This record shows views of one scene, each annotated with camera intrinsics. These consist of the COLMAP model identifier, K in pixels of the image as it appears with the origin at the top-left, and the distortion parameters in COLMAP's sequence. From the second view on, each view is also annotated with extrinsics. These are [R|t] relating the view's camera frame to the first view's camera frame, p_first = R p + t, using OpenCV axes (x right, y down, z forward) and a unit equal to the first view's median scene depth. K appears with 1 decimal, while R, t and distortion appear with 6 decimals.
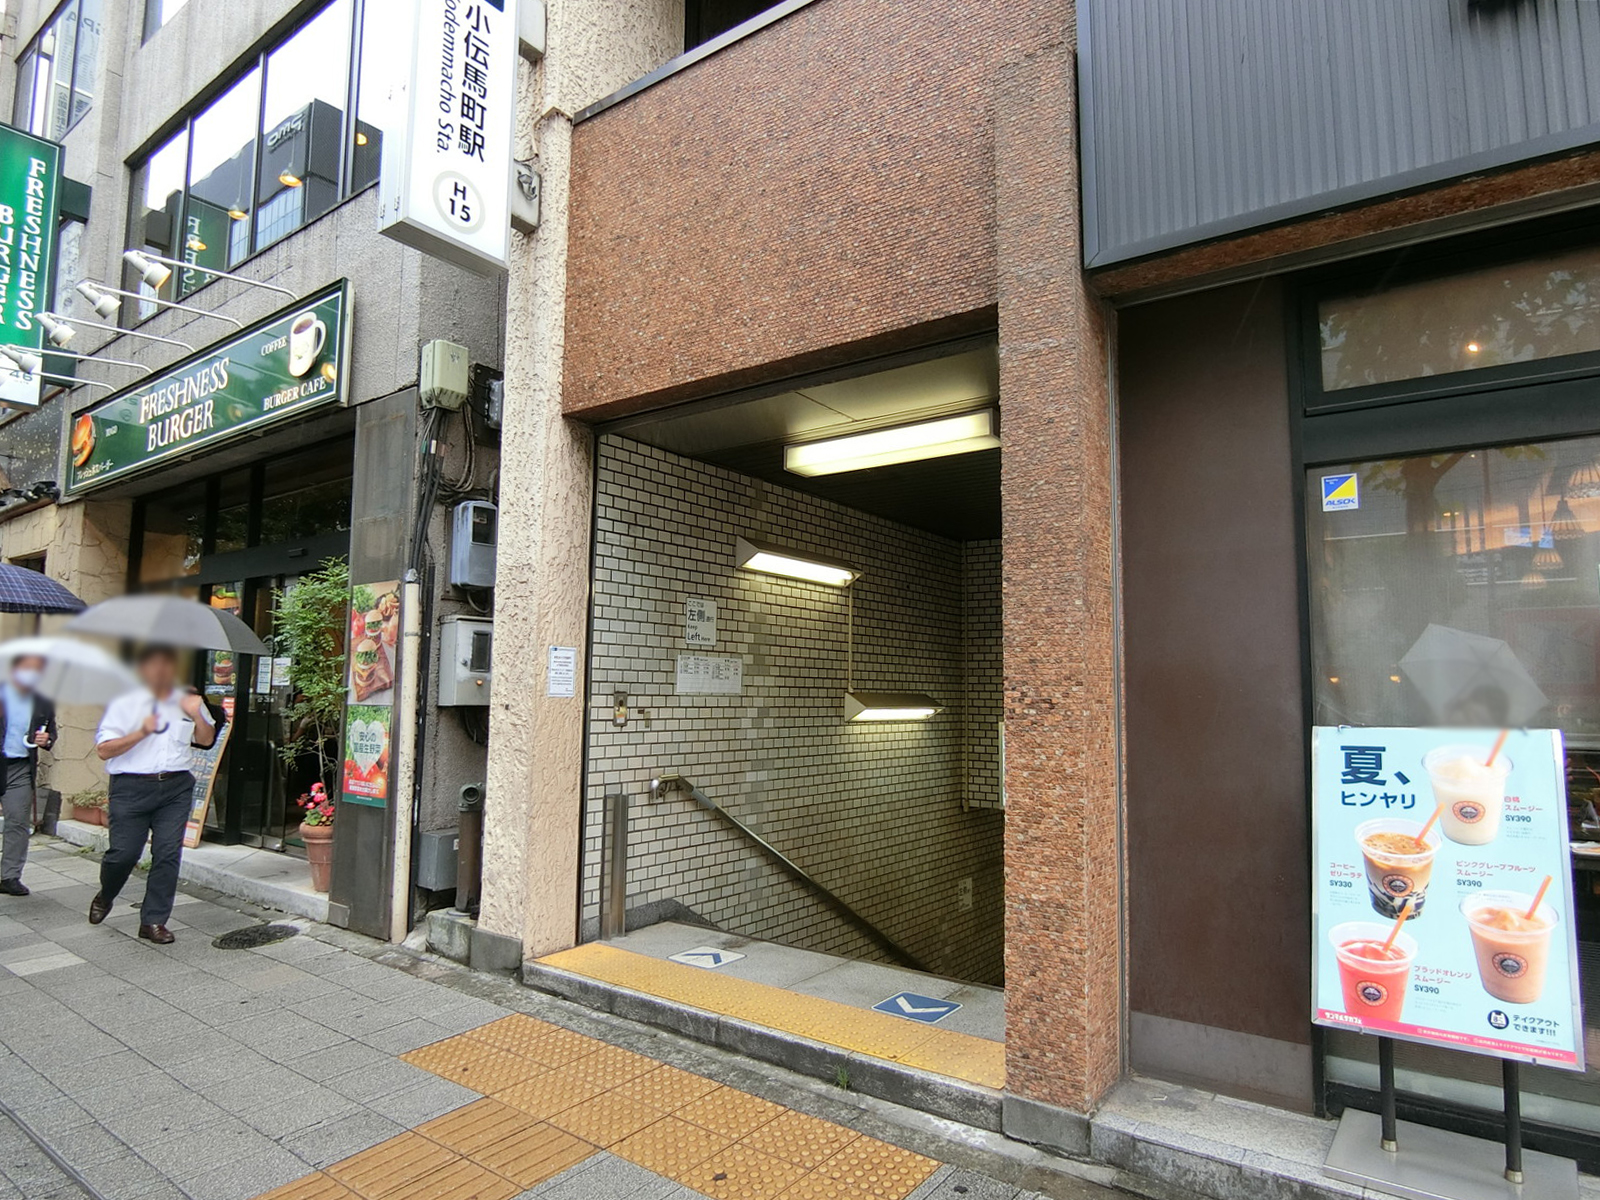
lens RADIAL K [[946.4, 0, 800.0], [0, 946.4, 600.0], [0, 0, 1]] dist [-0.000490, -0.013416]
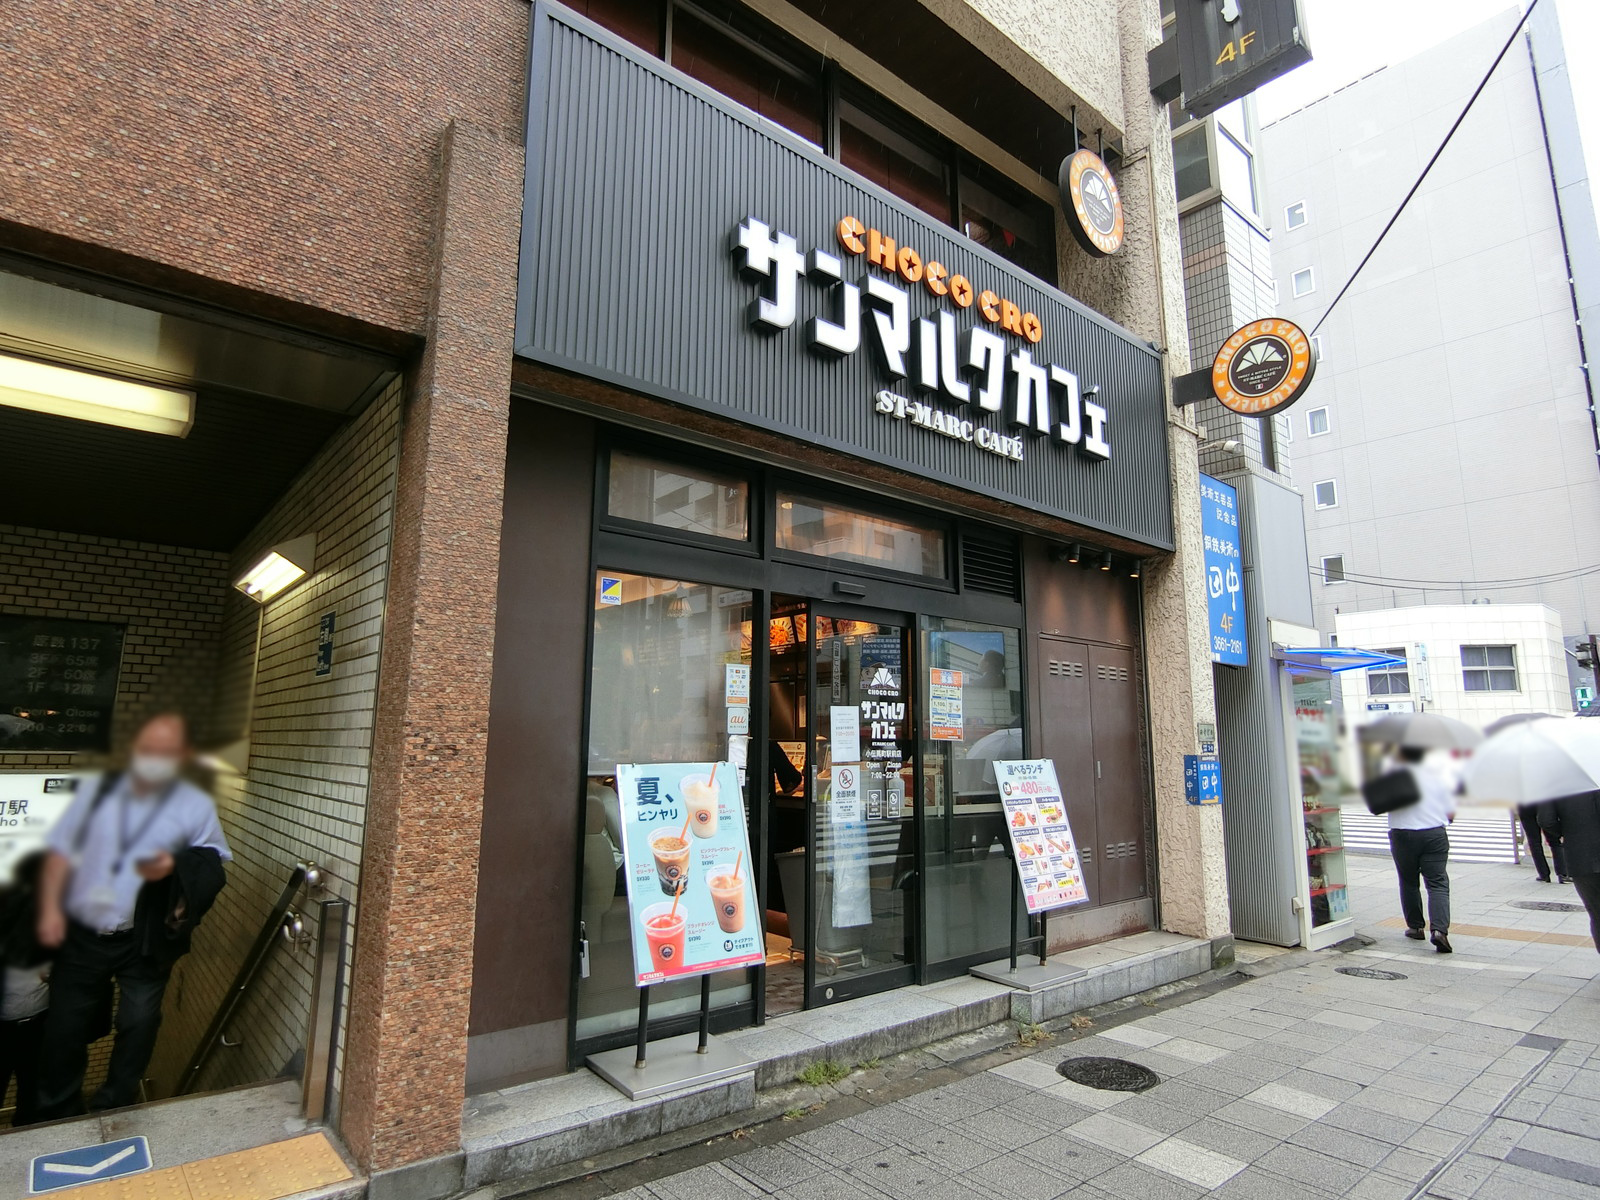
lens RADIAL K [[869.5, 0, 800.0], [0, 869.5, 600.0], [0, 0, 1]] dist [-0.000042, -0.009723]
pose [[0.246325, 0.150644, 0.957408, -0.574192], [-0.105390, 0.986152, -0.128051, 0.031402], [-0.963440, -0.069359, 0.258790, 0.416079]]
